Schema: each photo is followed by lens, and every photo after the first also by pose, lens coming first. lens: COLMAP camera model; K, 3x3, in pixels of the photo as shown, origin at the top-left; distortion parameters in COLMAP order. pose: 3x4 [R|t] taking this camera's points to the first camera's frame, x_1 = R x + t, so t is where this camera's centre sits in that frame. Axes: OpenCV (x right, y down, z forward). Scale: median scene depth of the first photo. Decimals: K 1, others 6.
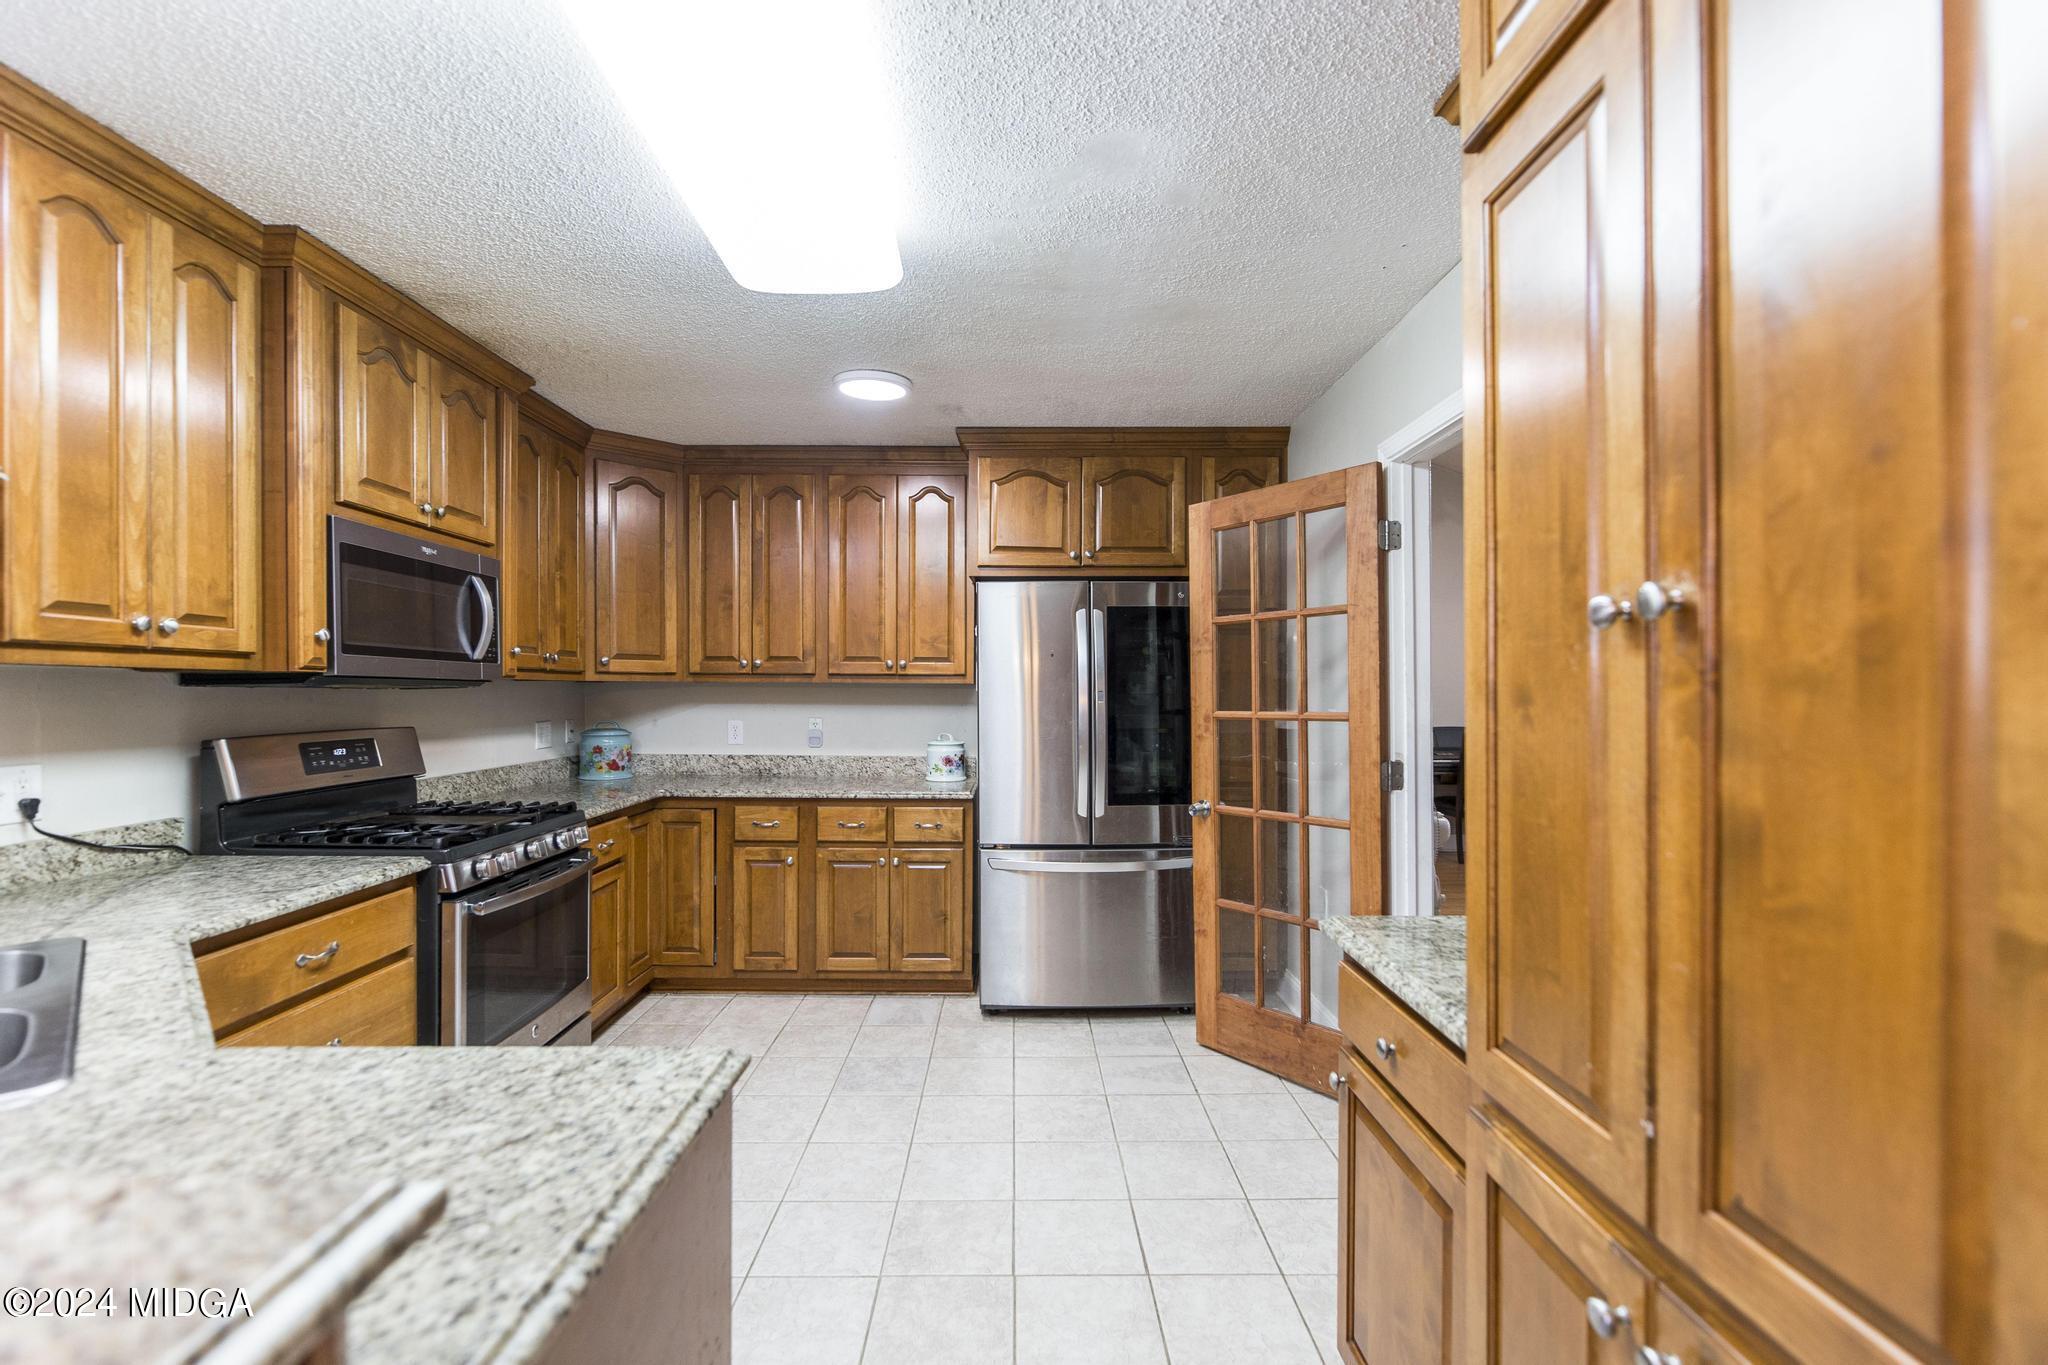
lens RADIAL K [[907.2, 0, 1017.5], [0, 907.2, 693.0], [0, 0, 1]] dist [-0.002027, -0.000164]
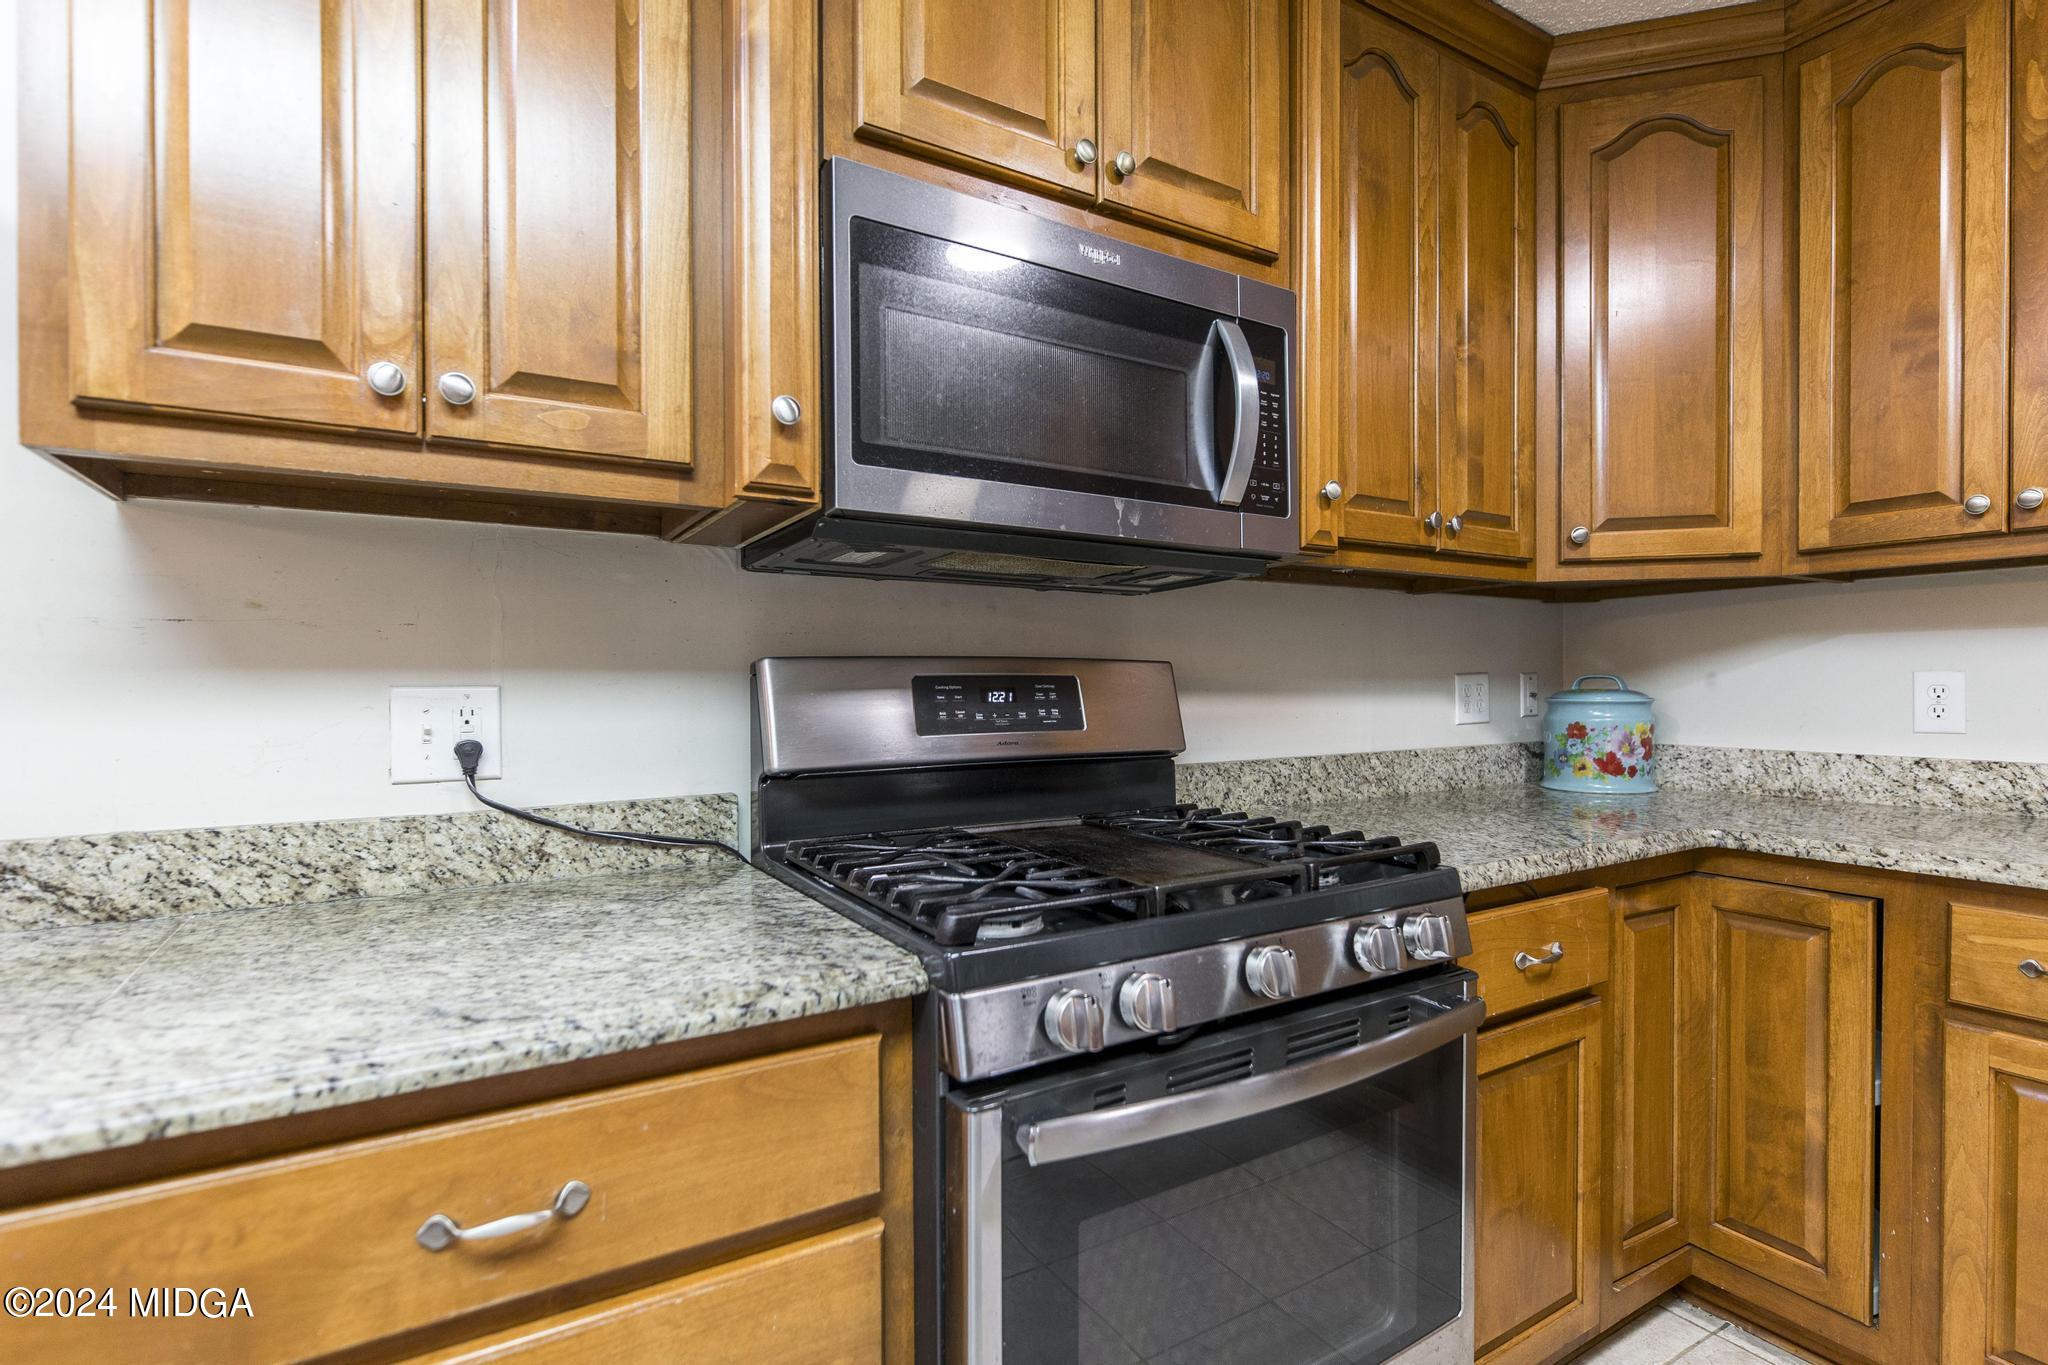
lens RADIAL K [[982.2, 0, 1020.6], [0, 982.2, 698.6], [0, 0, 1]] dist [-0.002062, -0.000151]
pose [[0.516723, 0.007331, -0.856122, -0.218409], [0.002156, 0.999949, 0.009864, 0.052979], [0.856150, -0.006943, 0.516680, 0.627099]]
